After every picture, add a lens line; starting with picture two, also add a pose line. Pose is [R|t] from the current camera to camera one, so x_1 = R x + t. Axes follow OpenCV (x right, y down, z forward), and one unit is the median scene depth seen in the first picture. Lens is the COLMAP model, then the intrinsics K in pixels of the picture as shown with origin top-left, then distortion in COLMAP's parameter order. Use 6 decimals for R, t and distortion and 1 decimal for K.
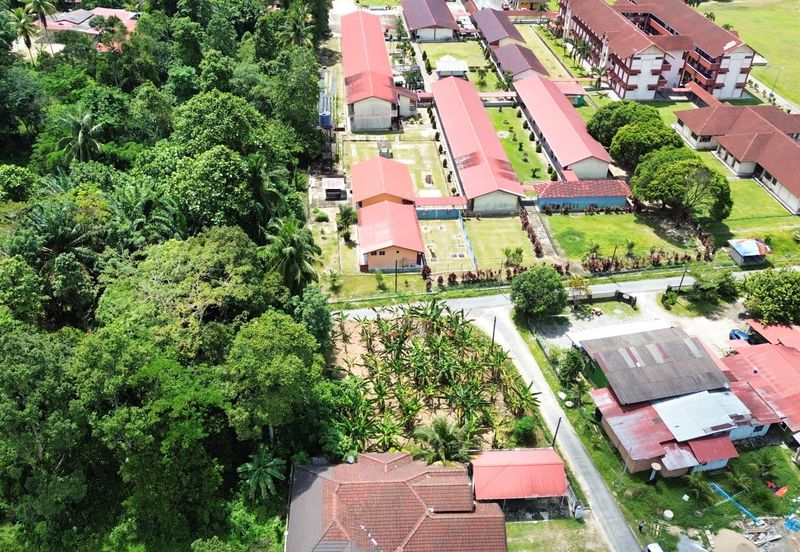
lens RADIAL K [[691.3, 0, 400.0], [0, 691.3, 276.0], [0, 0, 1]] dist [0.077095, -0.098343]
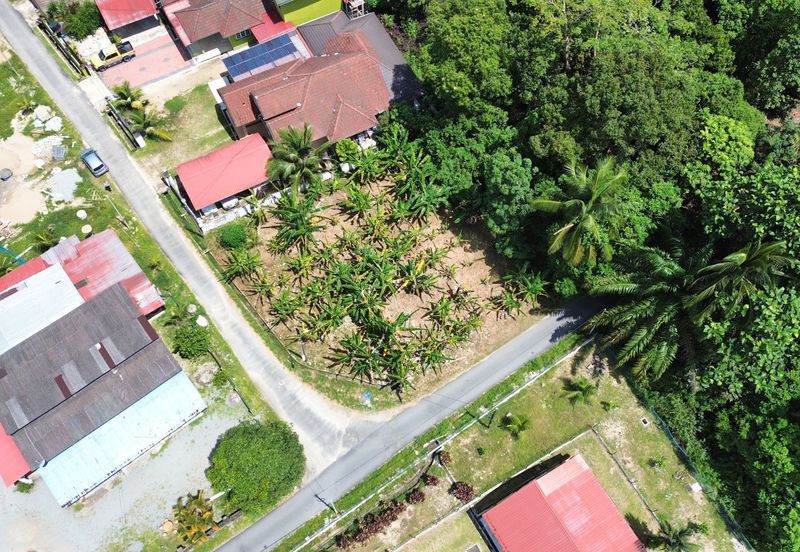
lens RADIAL K [[691.3, 0, 400.0], [0, 691.3, 276.0], [0, 0, 1]] dist [0.077095, -0.098343]
pose [[-0.909081, 0.368950, -0.193516, 0.132798], [-0.254275, -0.123405, 0.959227, -0.523278], [0.330026, 0.921220, 0.206000, 0.705433]]
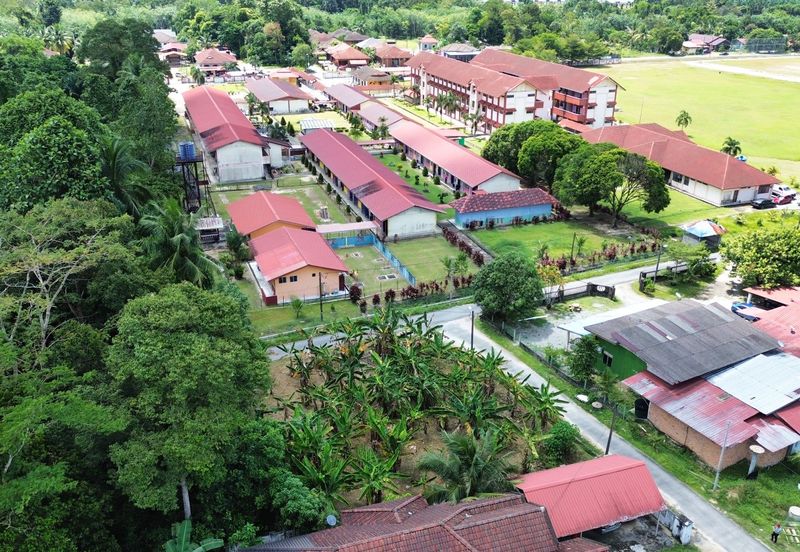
lens RADIAL K [[691.3, 0, 400.0], [0, 691.3, 276.0], [0, 0, 1]] dist [0.077095, -0.098343]
pose [[0.966573, -0.114252, 0.229530, -0.088492], [0.157578, 0.970909, -0.180293, 0.121765], [-0.202254, 0.210435, 0.956457, 0.251177]]
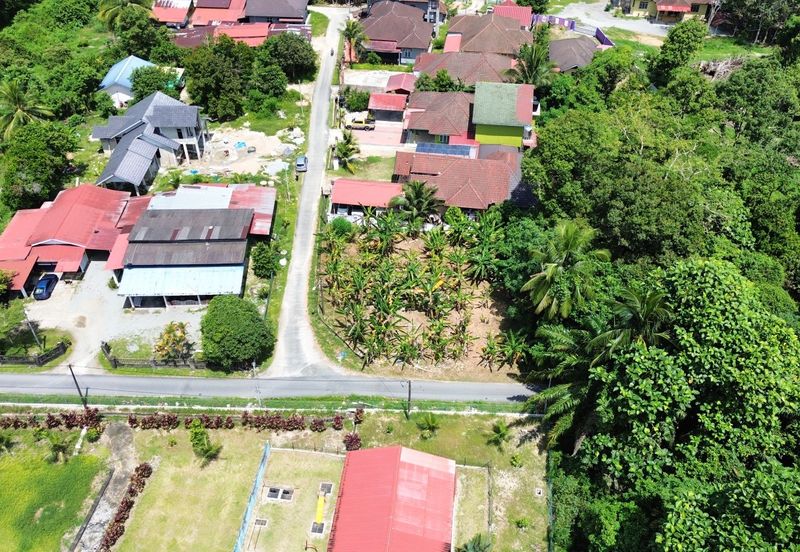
lens RADIAL K [[691.3, 0, 400.0], [0, 691.3, 276.0], [0, 0, 1]] dist [0.077095, -0.098343]
pose [[-0.977946, -0.149918, 0.145419, -0.073560], [0.106881, 0.238956, 0.965130, -0.653038], [-0.179440, 0.959388, -0.217663, 0.991330]]
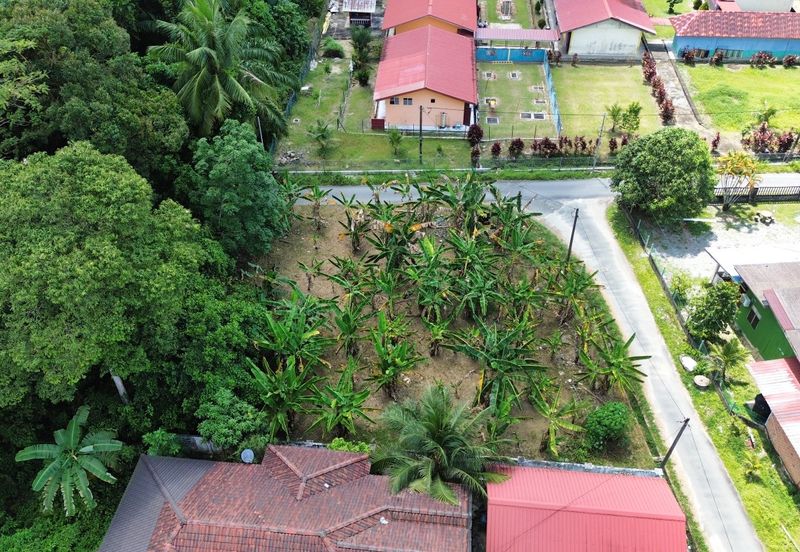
lens RADIAL K [[691.3, 0, 400.0], [0, 691.3, 276.0], [0, 0, 1]] dist [0.077095, -0.098343]
pose [[0.987364, 0.087458, -0.132151, 0.064926], [-0.069734, 0.988625, 0.133259, 0.040688], [0.142302, -0.122359, 0.982231, 0.368156]]
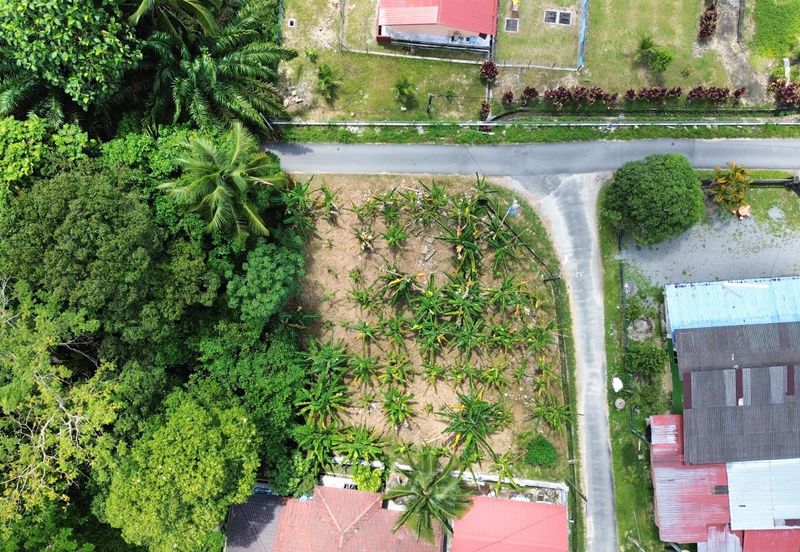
lens RADIAL K [[691.3, 0, 400.0], [0, 691.3, 276.0], [0, 0, 1]] dist [0.077095, -0.098343]
pose [[0.984776, 0.173593, -0.009030, 0.000302], [-0.095873, 0.585744, 0.804805, -0.367117], [0.144998, -0.791687, 0.593470, 0.514748]]
